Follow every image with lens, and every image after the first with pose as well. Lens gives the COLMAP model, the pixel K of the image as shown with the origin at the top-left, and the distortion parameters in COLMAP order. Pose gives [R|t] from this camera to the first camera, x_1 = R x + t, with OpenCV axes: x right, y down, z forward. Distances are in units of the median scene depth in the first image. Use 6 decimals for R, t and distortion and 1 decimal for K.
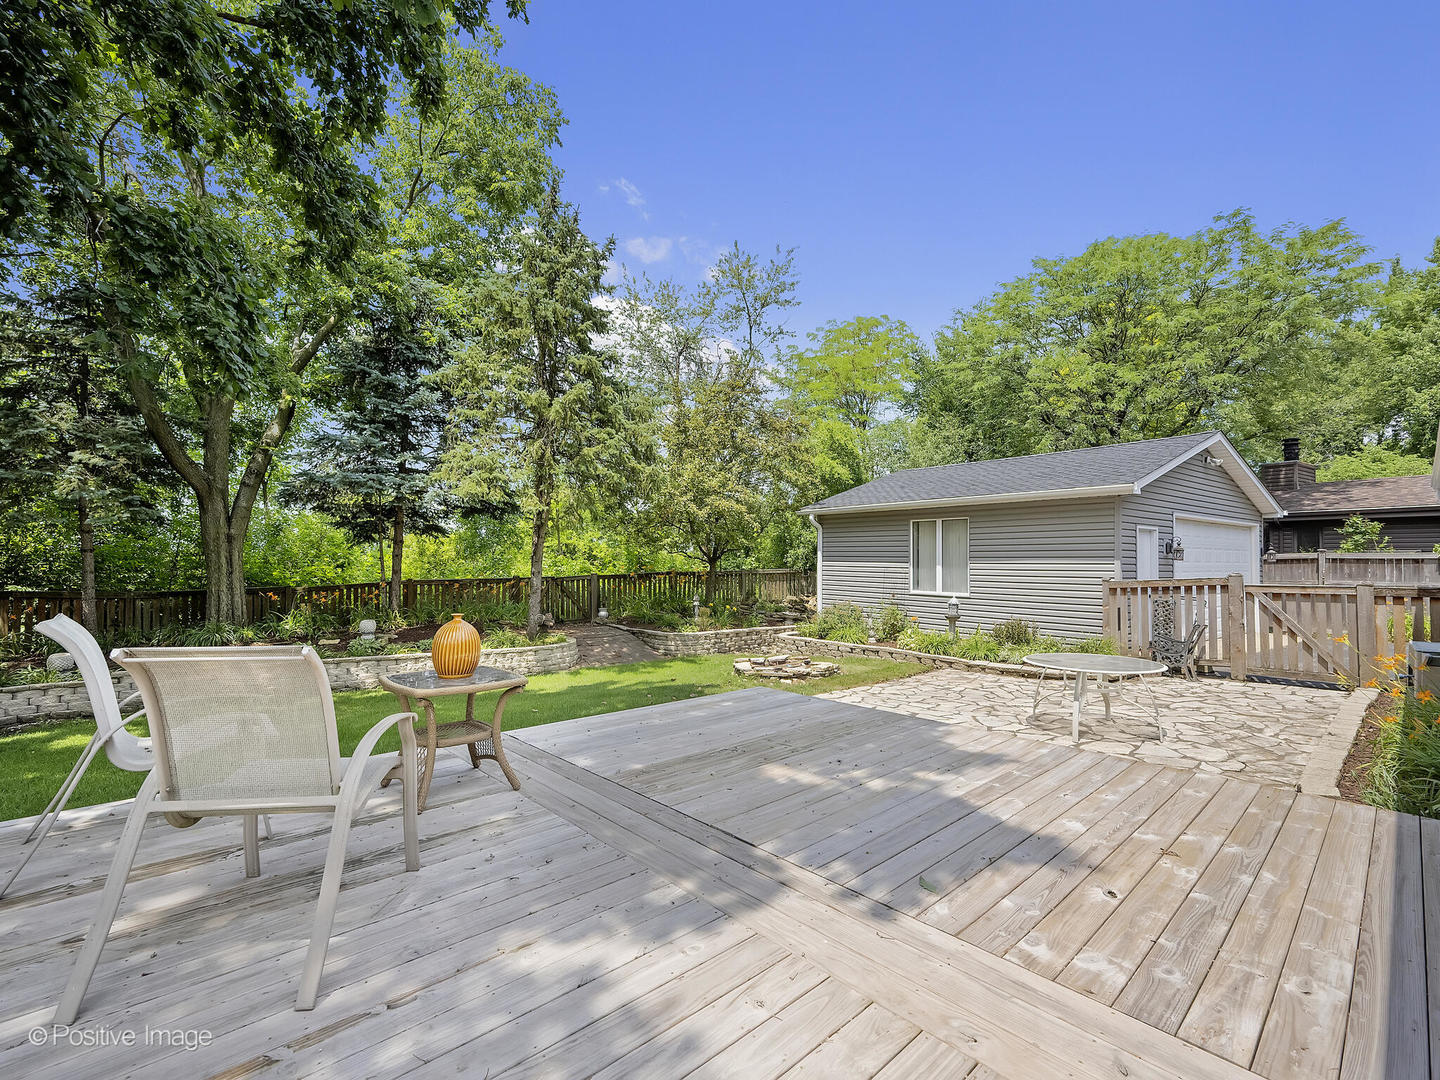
lens RADIAL K [[643.9, 0, 732.1], [0, 643.9, 548.6], [0, 0, 1]] dist [-0.000272, -0.000035]
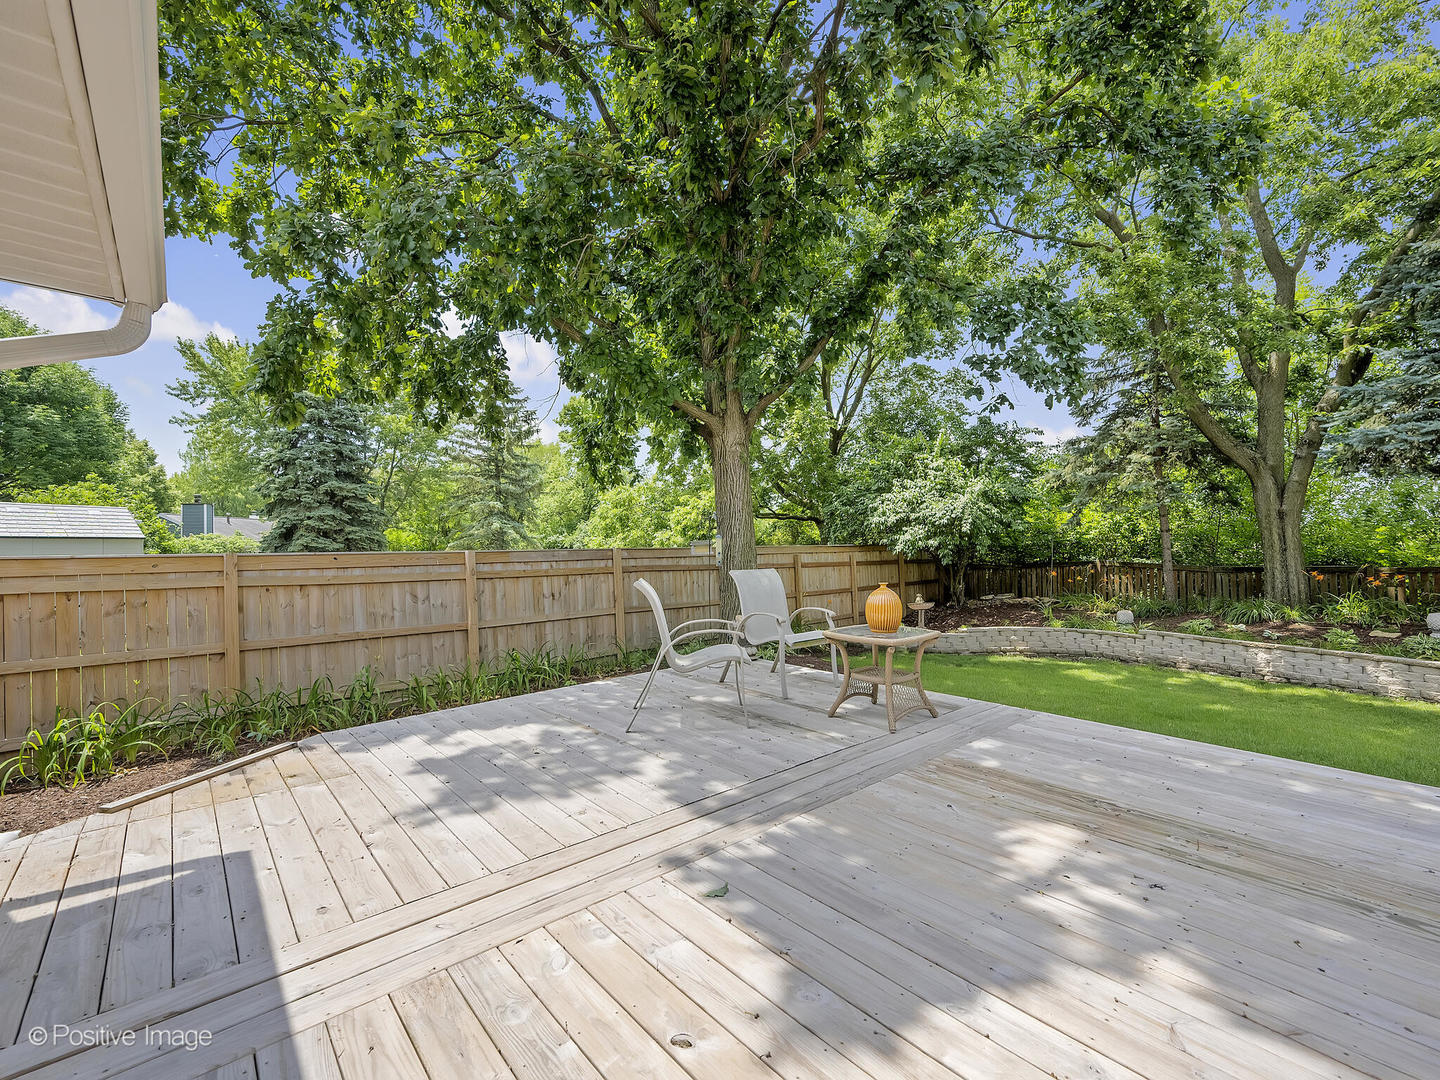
lens RADIAL K [[643.9, 0, 732.1], [0, 643.9, 548.6], [0, 0, 1]] dist [-0.000272, -0.000035]
pose [[-0.026367, 0.007287, -0.999626, 0.978113], [0.030516, 0.999513, 0.006481, 0.017007], [0.999186, -0.030333, -0.026577, 0.837718]]
